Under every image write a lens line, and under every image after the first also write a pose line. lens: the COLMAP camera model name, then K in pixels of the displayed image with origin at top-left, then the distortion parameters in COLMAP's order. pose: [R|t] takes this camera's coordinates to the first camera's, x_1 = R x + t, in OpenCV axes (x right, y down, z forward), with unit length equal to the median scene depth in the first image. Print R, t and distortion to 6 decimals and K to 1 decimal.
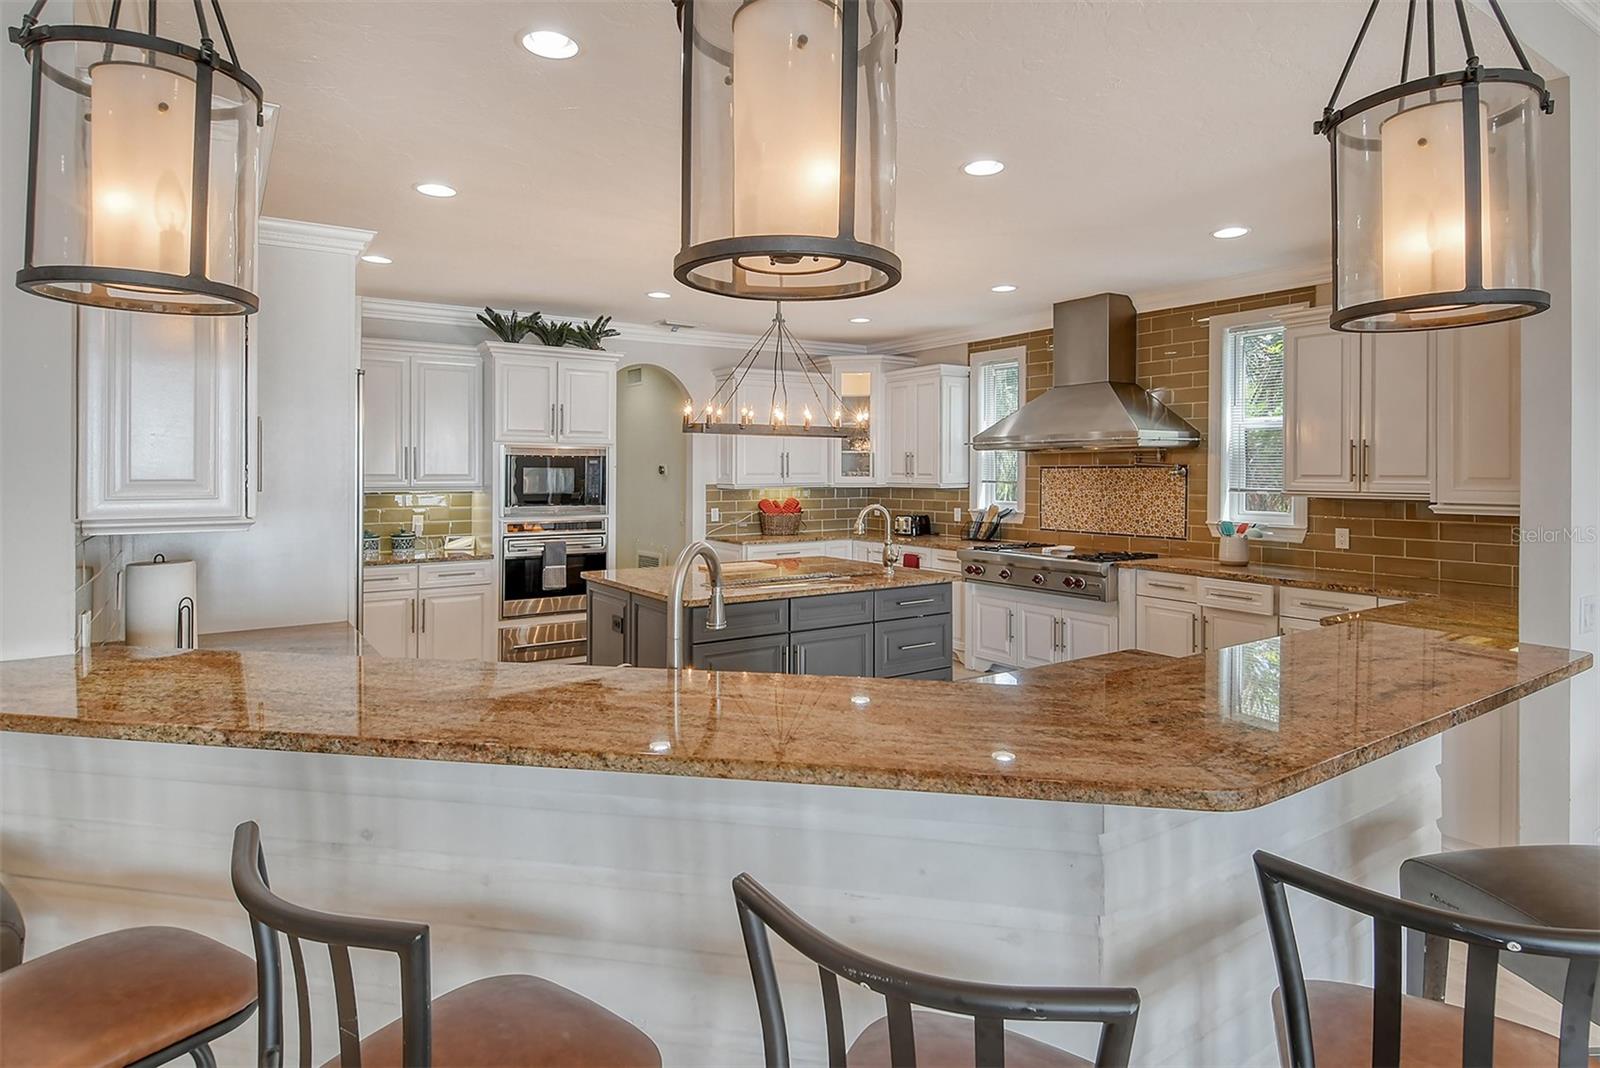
lens RADIAL K [[854.7, 0, 804.1], [0, 854.7, 466.9], [0, 0, 1]] dist [0.001075, 0.000071]
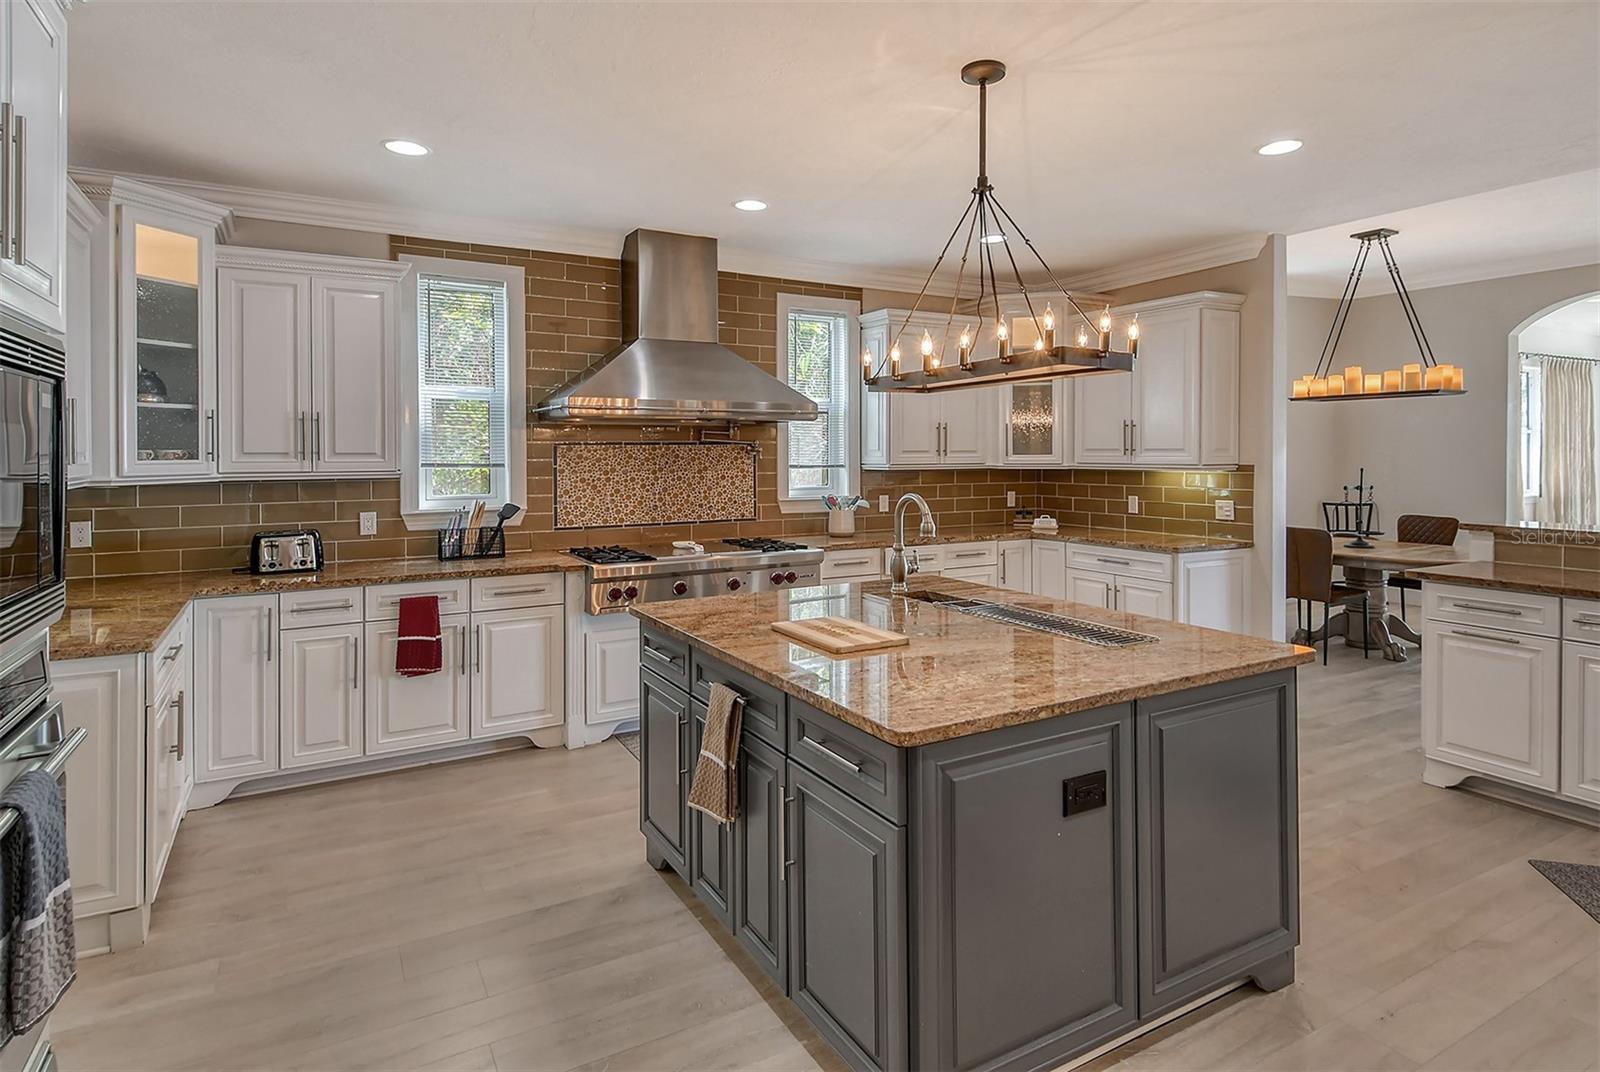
lens RADIAL K [[854.7, 0, 804.1], [0, 854.7, 468.9], [0, 0, 1]] dist [0.001075, 0.000071]
pose [[0.077905, -0.023007, 0.996695, -0.472469], [-0.003085, 0.999723, 0.023318, 0.005035], [-0.996956, -0.004891, 0.077812, 0.813285]]
